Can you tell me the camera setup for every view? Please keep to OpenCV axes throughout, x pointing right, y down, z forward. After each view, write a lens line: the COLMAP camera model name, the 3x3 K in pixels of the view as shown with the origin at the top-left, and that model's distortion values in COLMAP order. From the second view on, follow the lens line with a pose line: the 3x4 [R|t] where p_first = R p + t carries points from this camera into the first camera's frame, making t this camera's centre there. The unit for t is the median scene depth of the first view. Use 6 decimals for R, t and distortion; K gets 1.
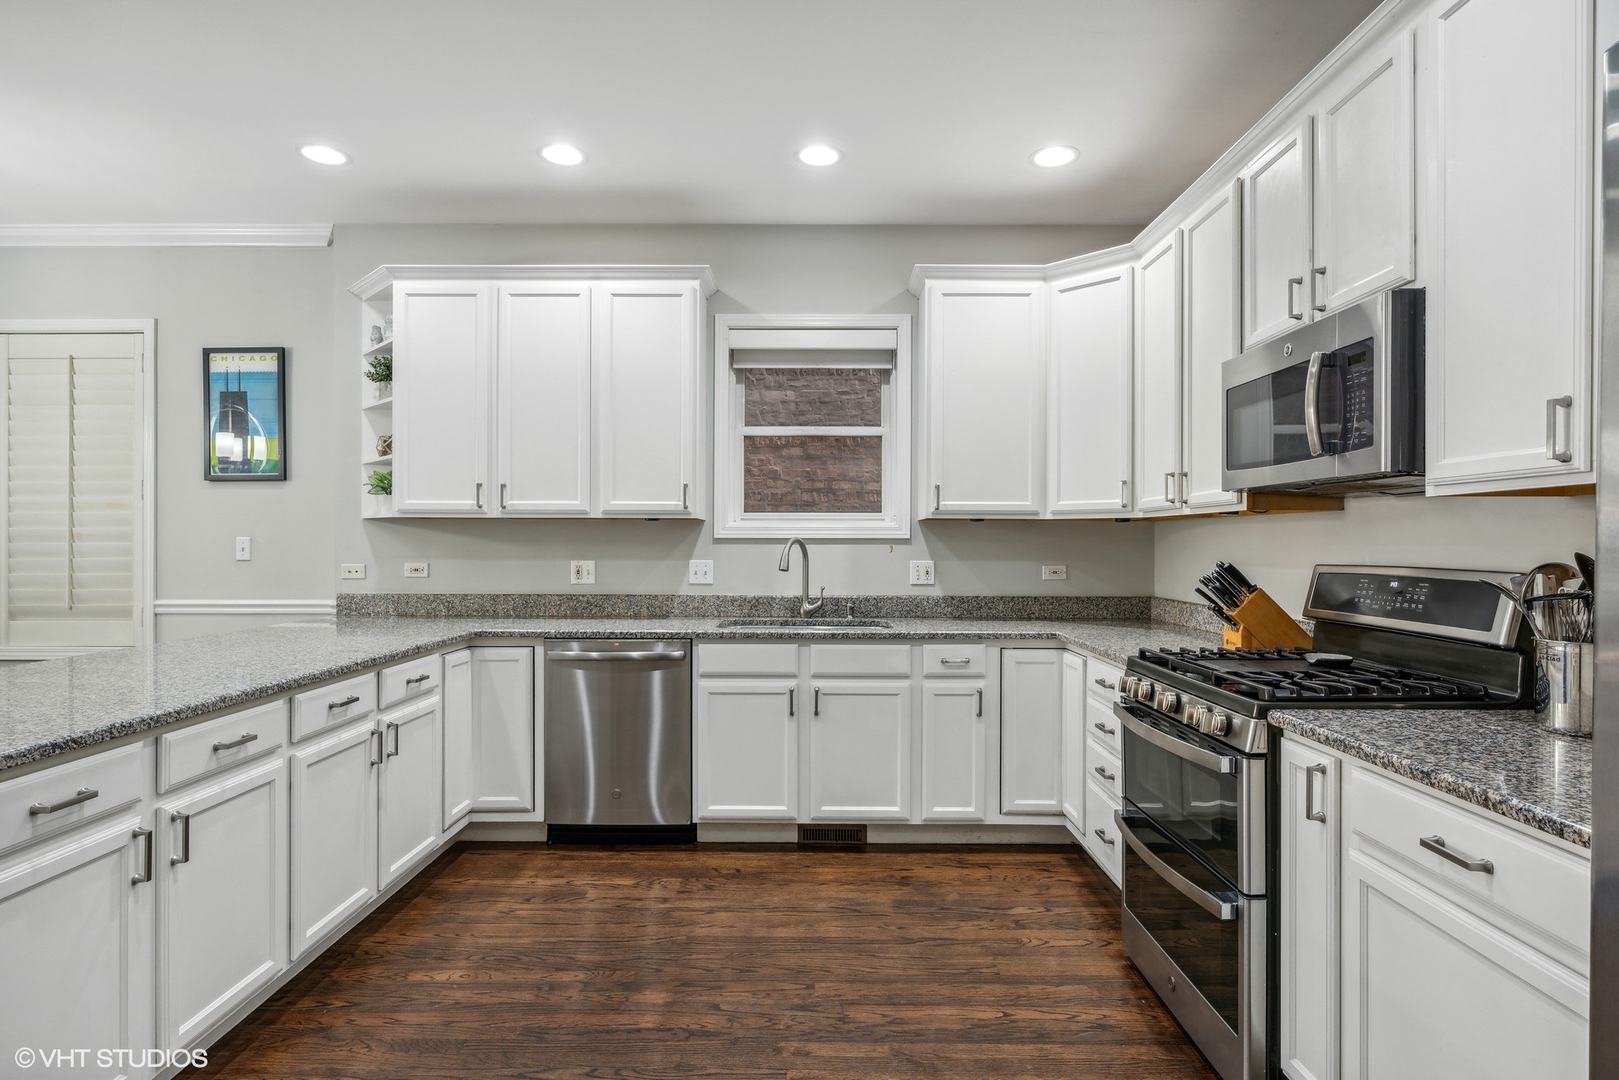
lens RADIAL K [[849.4, 0, 817.9], [0, 849.4, 542.9], [0, 0, 1]] dist [-0.006684, 0.002456]
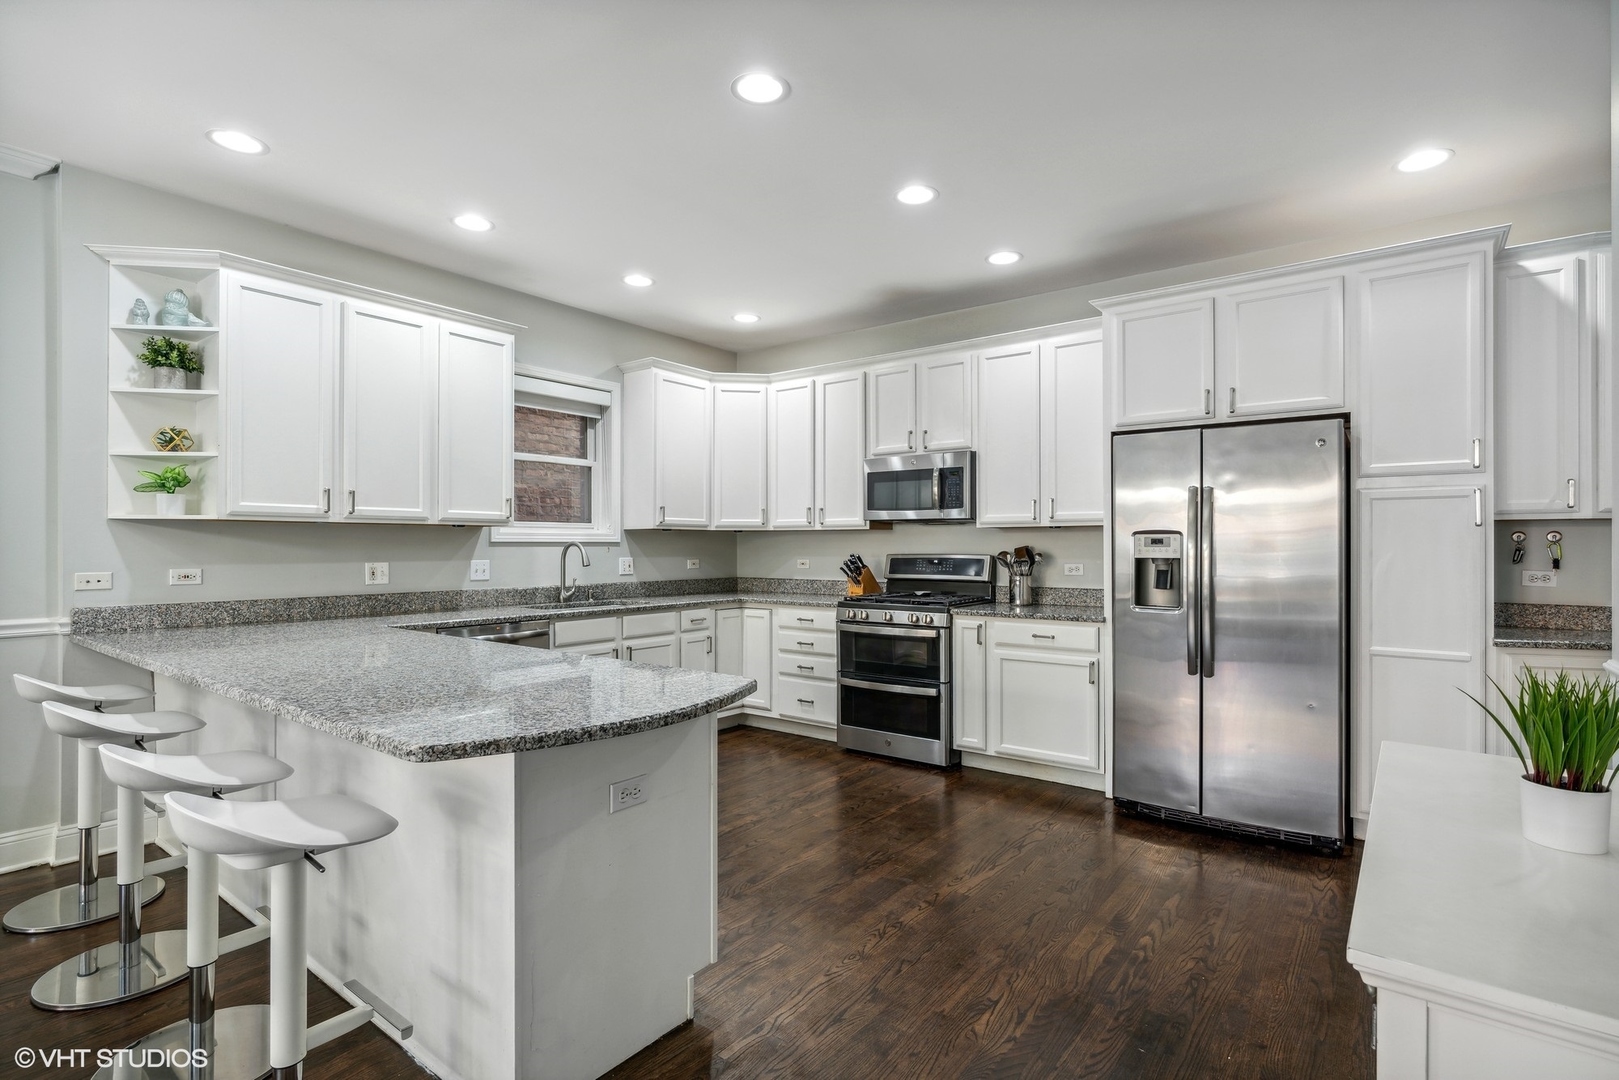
lens RADIAL K [[774.4, 0, 824.4], [0, 774.4, 548.9], [0, 0, 1]] dist [-0.010908, 0.005710]
pose [[0.594911, -0.006416, 0.803766, -0.783507], [0.003060, 0.999979, 0.005717, -0.000605], [-0.803786, -0.000942, 0.594918, -0.045695]]
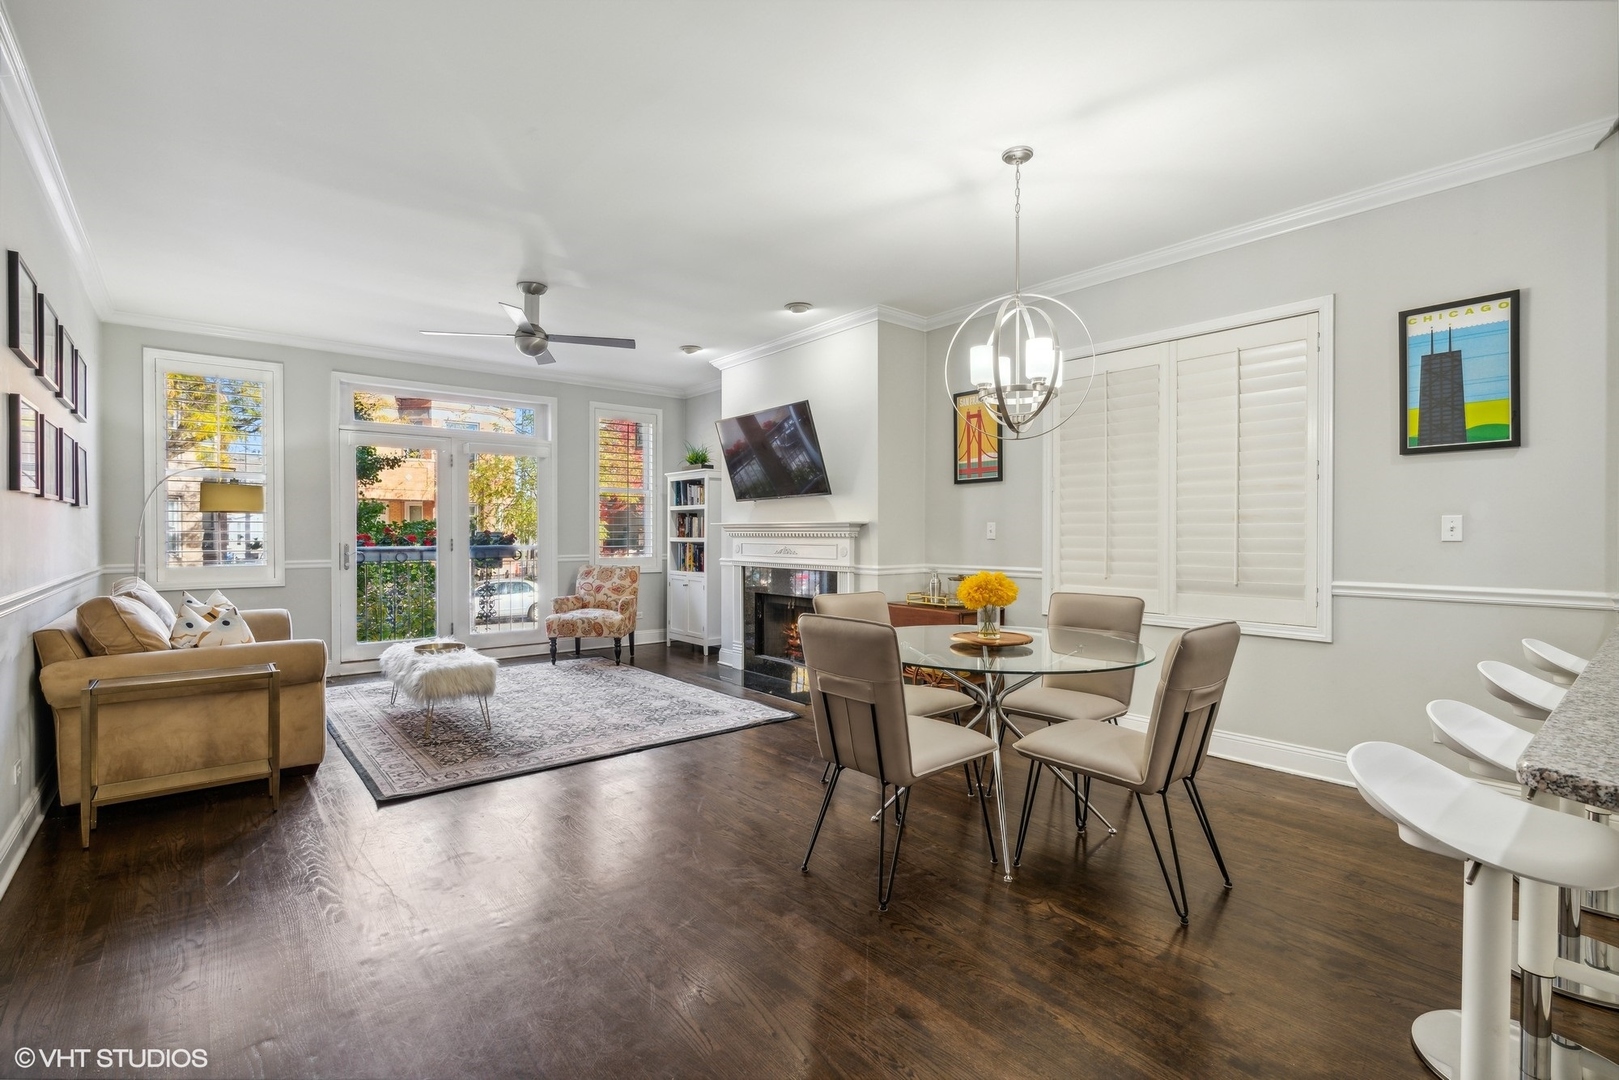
lens RADIAL K [[737.9, 0, 804.2], [0, 737.9, 535.4], [0, 0, 1]] dist [0.002591, 0.000246]
pose [[0.653461, 0.001421, -0.756959, -0.584830], [-0.000274, 0.999999, 0.001641, 0.014716], [0.756960, -0.000864, 0.653460, -0.025847]]
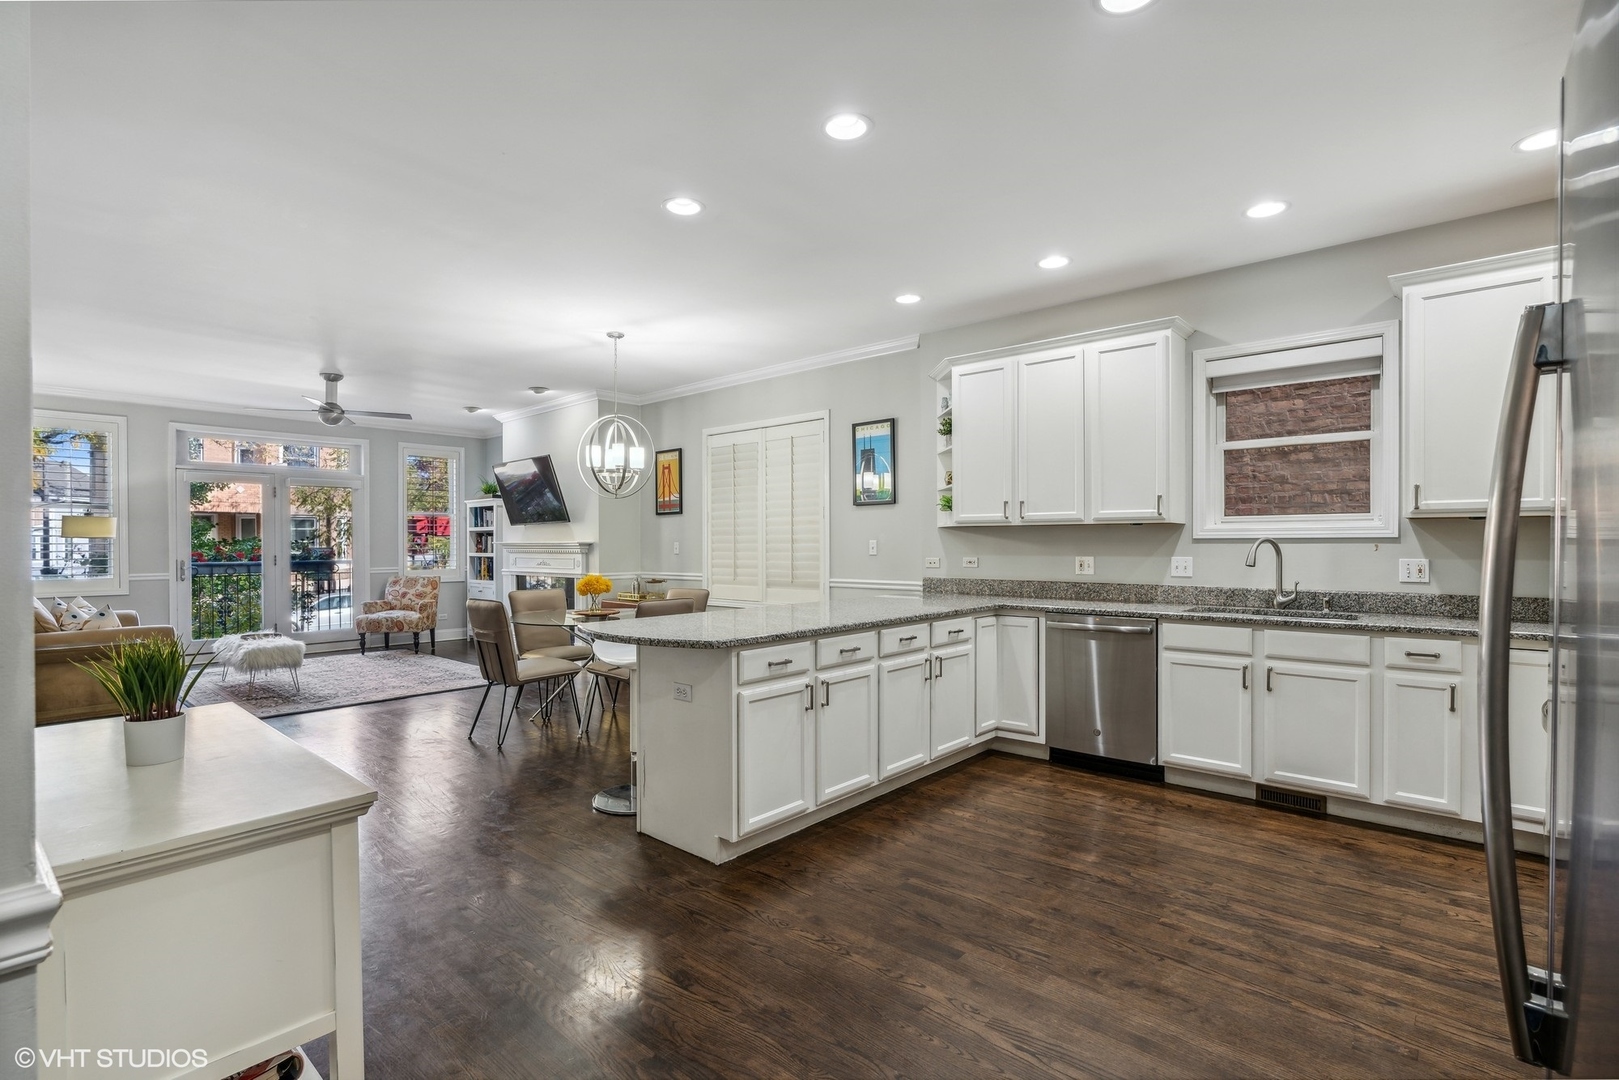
lens RADIAL K [[774.4, 0, 804.8], [0, 774.4, 542.7], [0, 0, 1]] dist [-0.010908, 0.005710]
pose [[0.752300, -0.004866, -0.658803, 0.196554], [0.004241, 0.999988, -0.002543, 0.000779], [0.658807, -0.000881, 0.752311, -0.190844]]
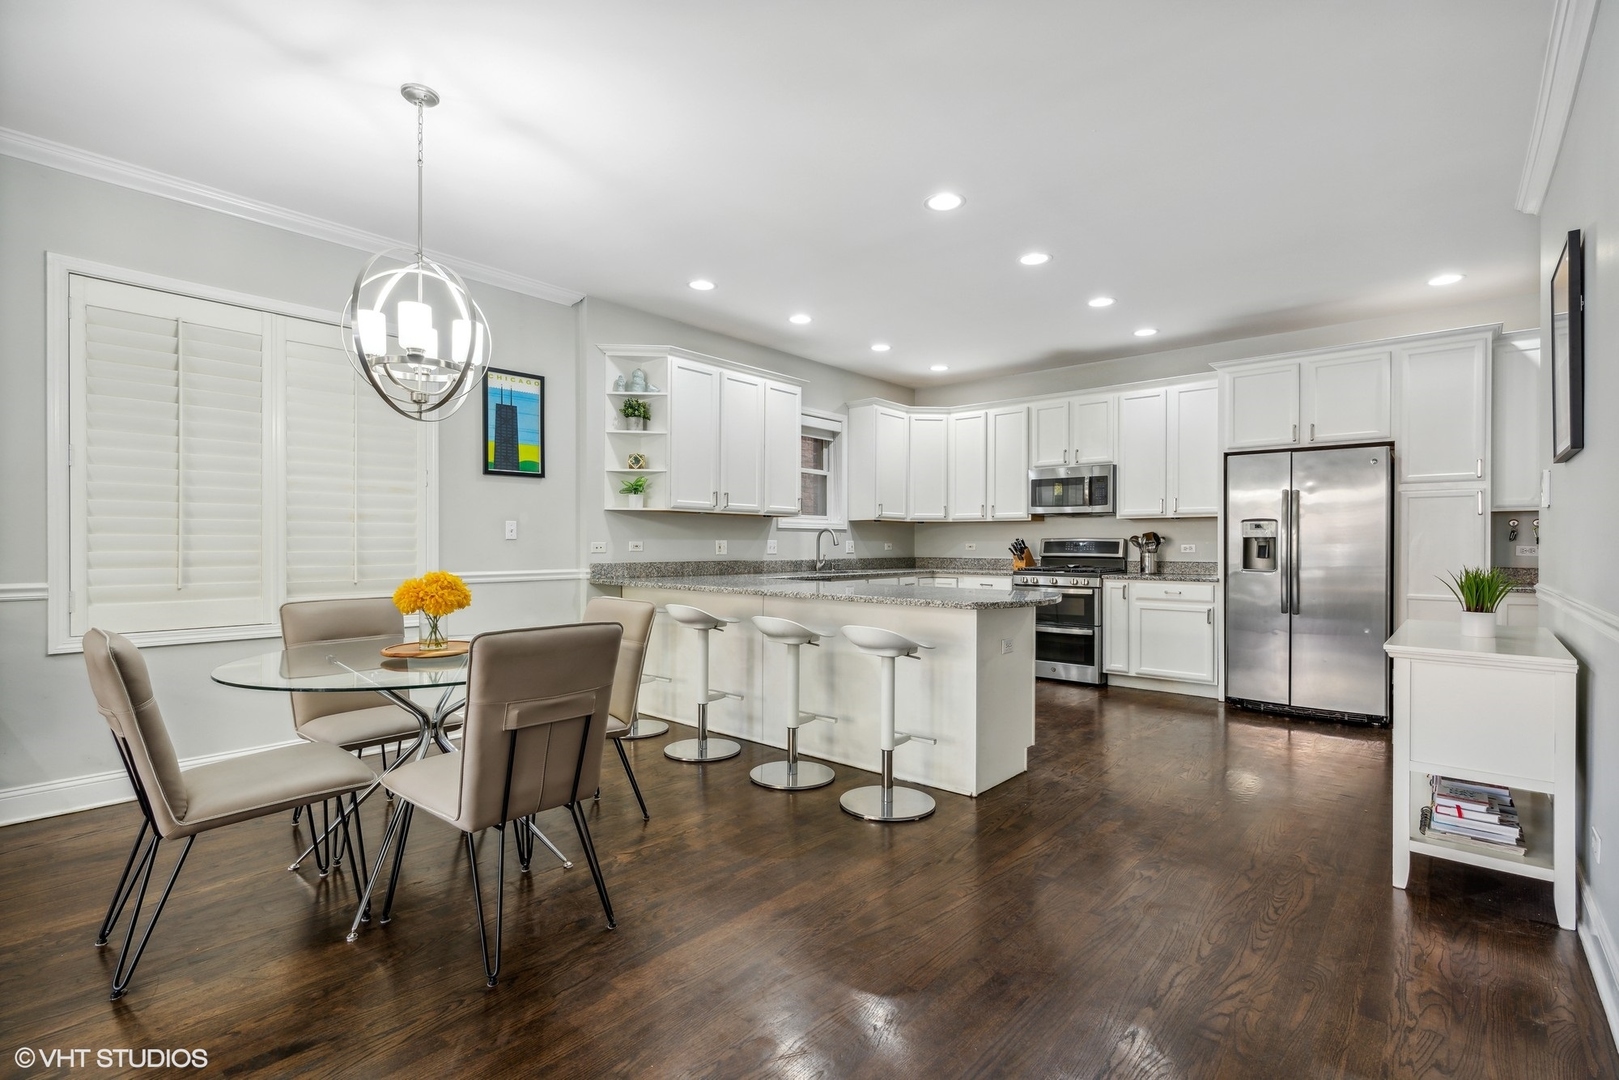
lens RADIAL K [[737.9, 0, 828.0], [0, 737.9, 550.6], [0, 0, 1]] dist [0.002591, 0.000246]
pose [[0.643495, -0.007404, 0.765415, -1.331425], [-0.000530, 0.999949, 0.010119, 0.028371], [-0.765450, -0.006917, 0.643458, -0.078169]]
